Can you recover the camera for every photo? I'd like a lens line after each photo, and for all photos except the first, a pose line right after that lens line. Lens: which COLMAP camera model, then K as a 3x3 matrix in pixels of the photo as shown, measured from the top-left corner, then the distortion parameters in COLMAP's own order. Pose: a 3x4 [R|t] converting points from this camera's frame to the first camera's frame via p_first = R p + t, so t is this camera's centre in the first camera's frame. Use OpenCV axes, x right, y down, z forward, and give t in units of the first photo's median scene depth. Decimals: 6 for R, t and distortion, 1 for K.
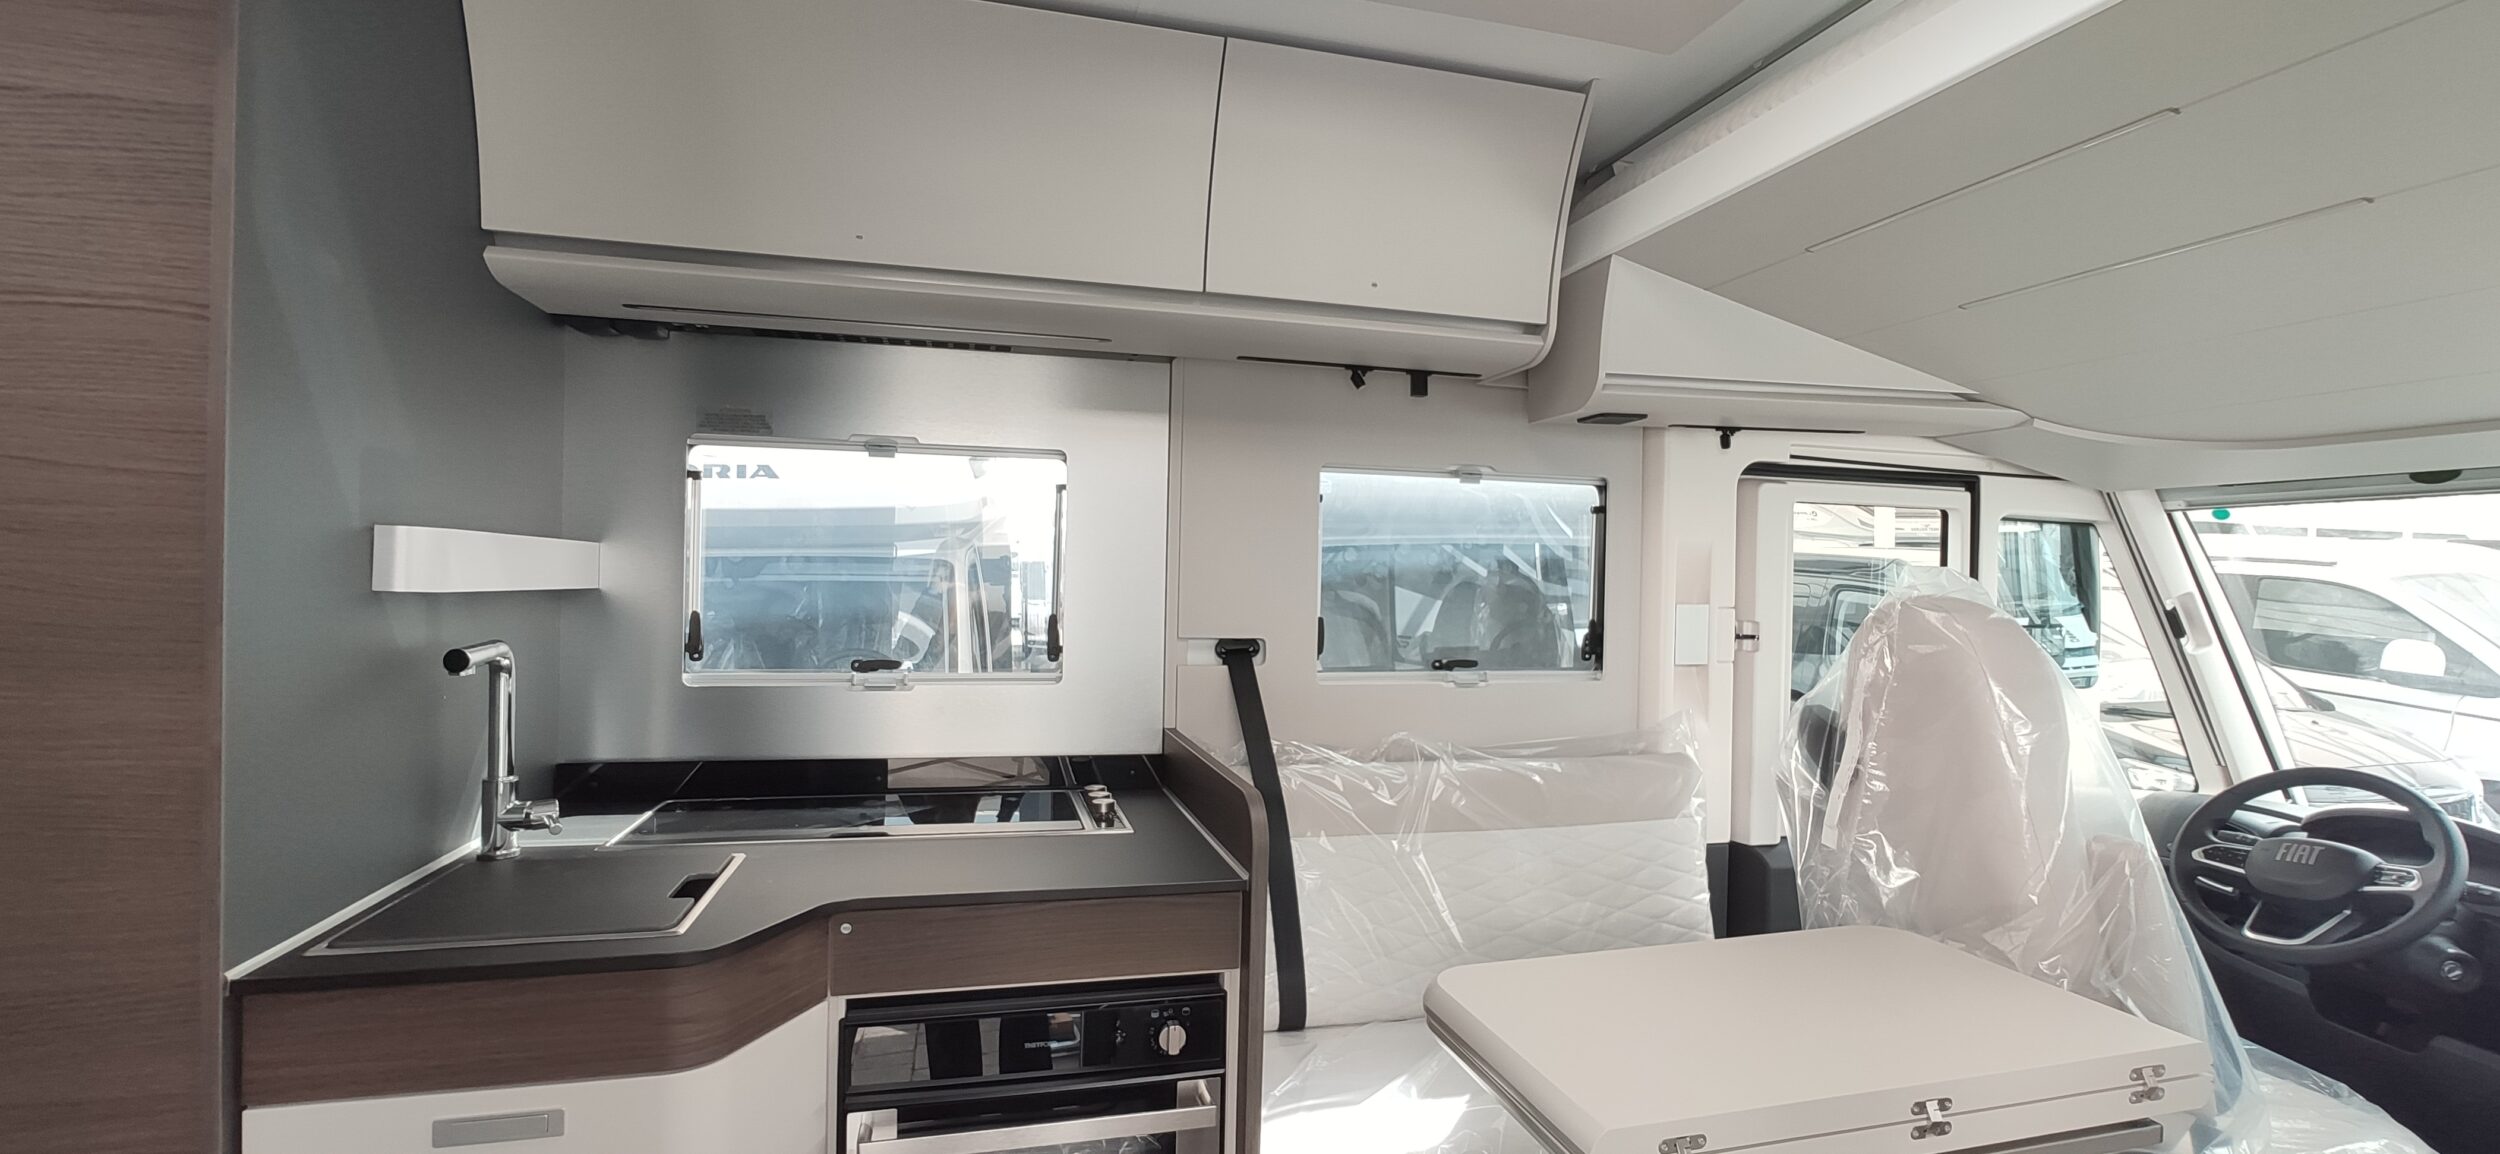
lens RADIAL K [[1082.0, 0, 1257.7], [0, 1082.0, 584.1], [0, 0, 1]] dist [-0.035110, 0.013223]
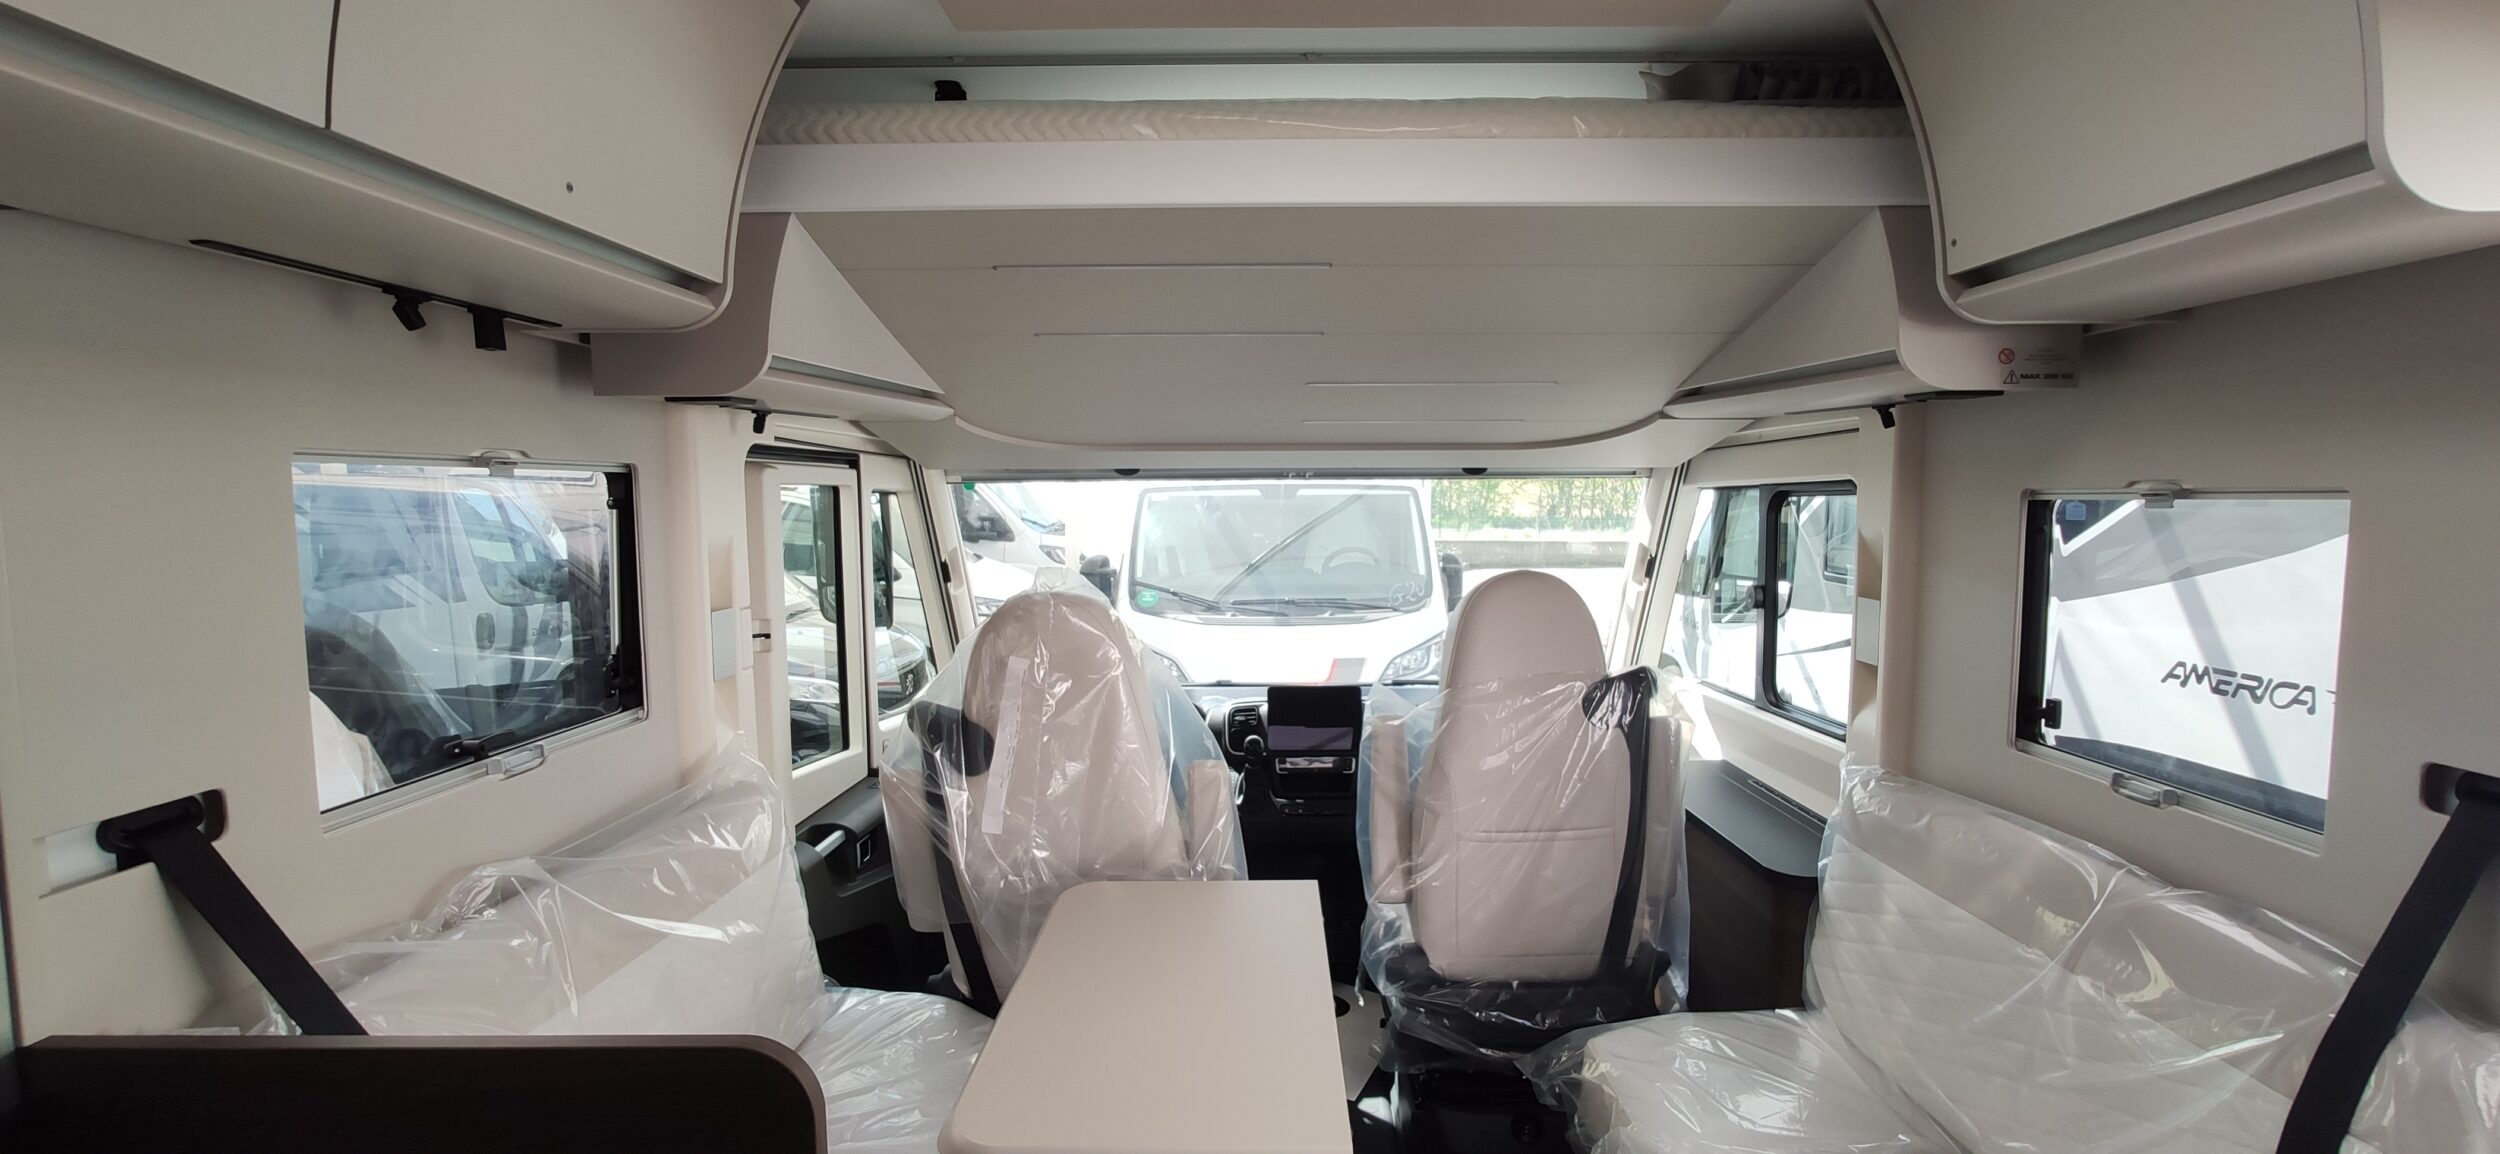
lens RADIAL K [[1082.0, 0, 1257.7], [0, 1082.0, 584.1], [0, 0, 1]] dist [-0.035110, 0.013223]
pose [[0.260914, -0.101476, 0.960014, -0.400629], [0.015319, 0.994770, 0.100986, -0.106162], [-0.965241, -0.011642, 0.261104, 0.454645]]
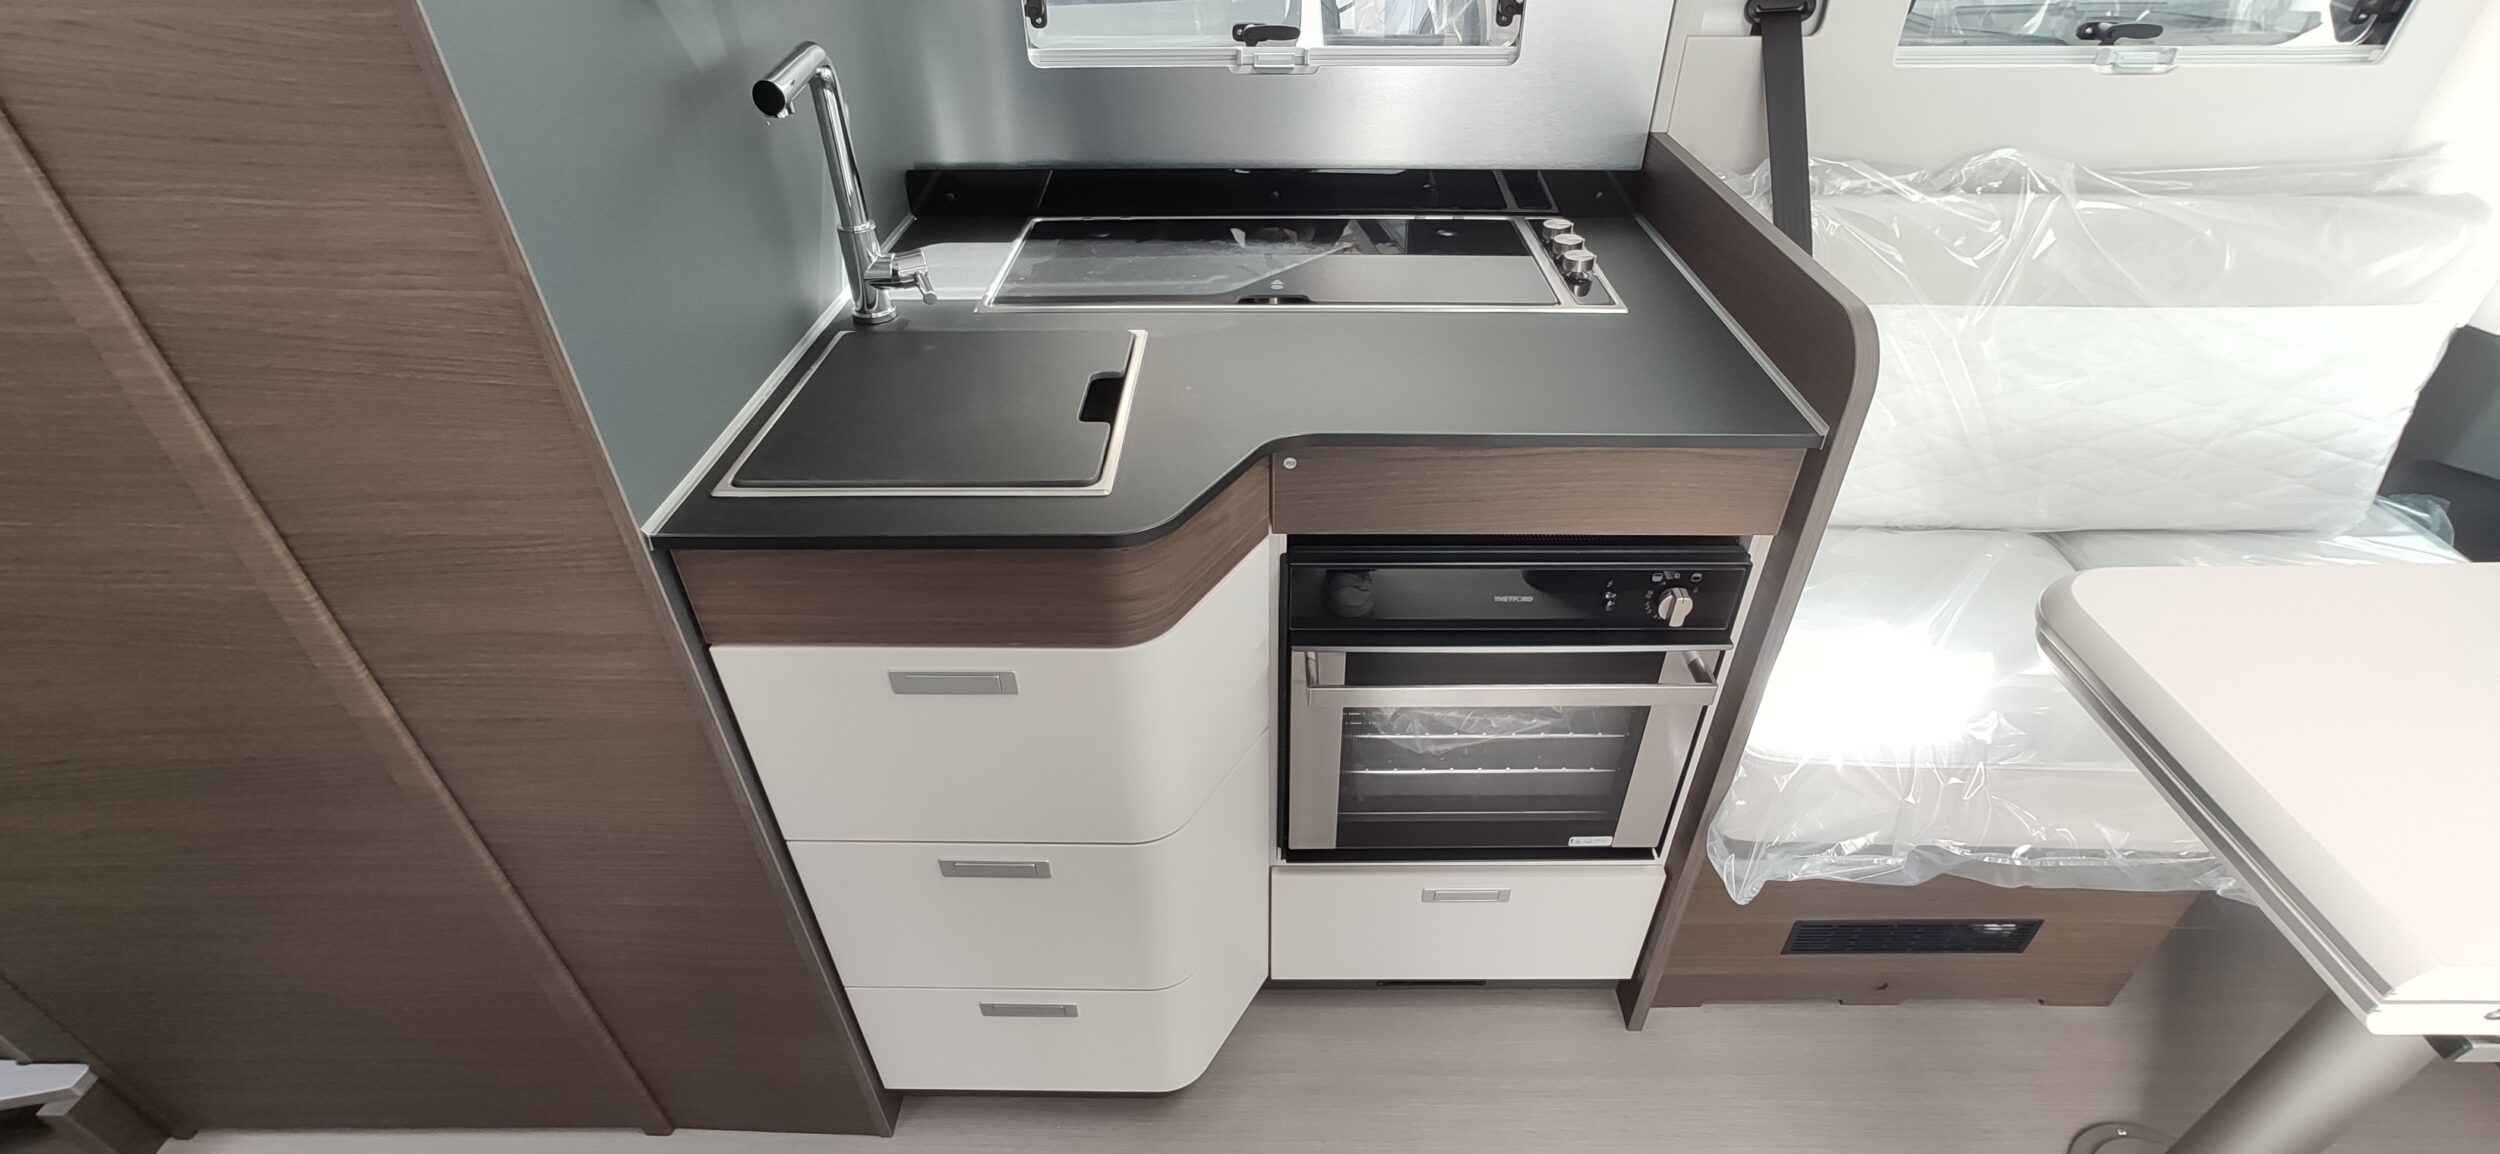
lens RADIAL K [[1082.0, 0, 1257.7], [0, 1082.0, 584.1], [0, 0, 1]] dist [-0.035110, 0.013223]
pose [[0.963271, 0.135123, -0.232058, -0.150965], [0.028409, 0.808046, 0.588434, -0.057139], [0.267025, -0.573414, 0.774528, 0.233657]]
